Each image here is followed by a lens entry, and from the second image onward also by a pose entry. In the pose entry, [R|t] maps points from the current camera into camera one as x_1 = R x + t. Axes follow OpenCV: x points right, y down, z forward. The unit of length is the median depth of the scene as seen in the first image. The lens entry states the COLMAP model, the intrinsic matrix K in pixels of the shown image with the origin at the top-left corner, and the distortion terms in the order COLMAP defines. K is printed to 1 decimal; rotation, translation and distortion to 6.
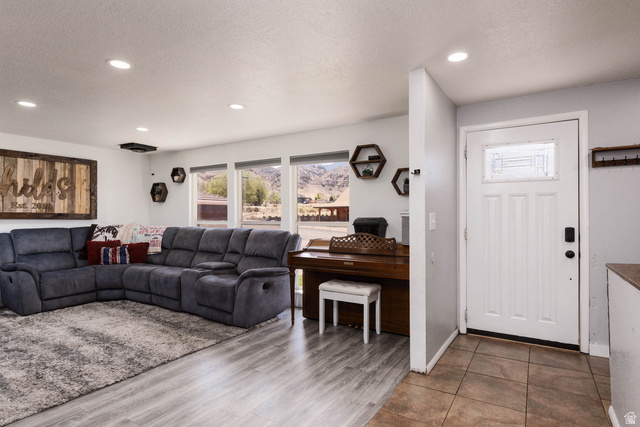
lens RADIAL K [[335.2, 0, 337.4], [0, 335.2, 214.2], [0, 0, 1]] dist [-0.000483, -0.000073]
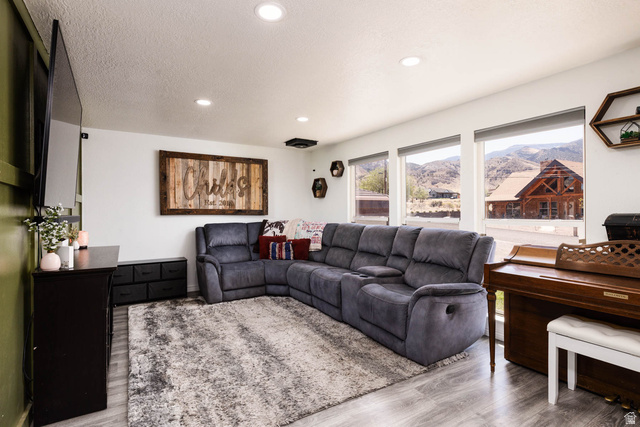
lens RADIAL K [[327.7, 0, 321.5], [0, 327.7, 211.6], [0, 0, 1]] dist [-0.001375, -0.000175]
pose [[0.883880, -0.002633, -0.467707, -0.104937], [0.004902, 0.999981, 0.003634, 0.001488], [0.467689, -0.005505, 0.883876, 0.207605]]
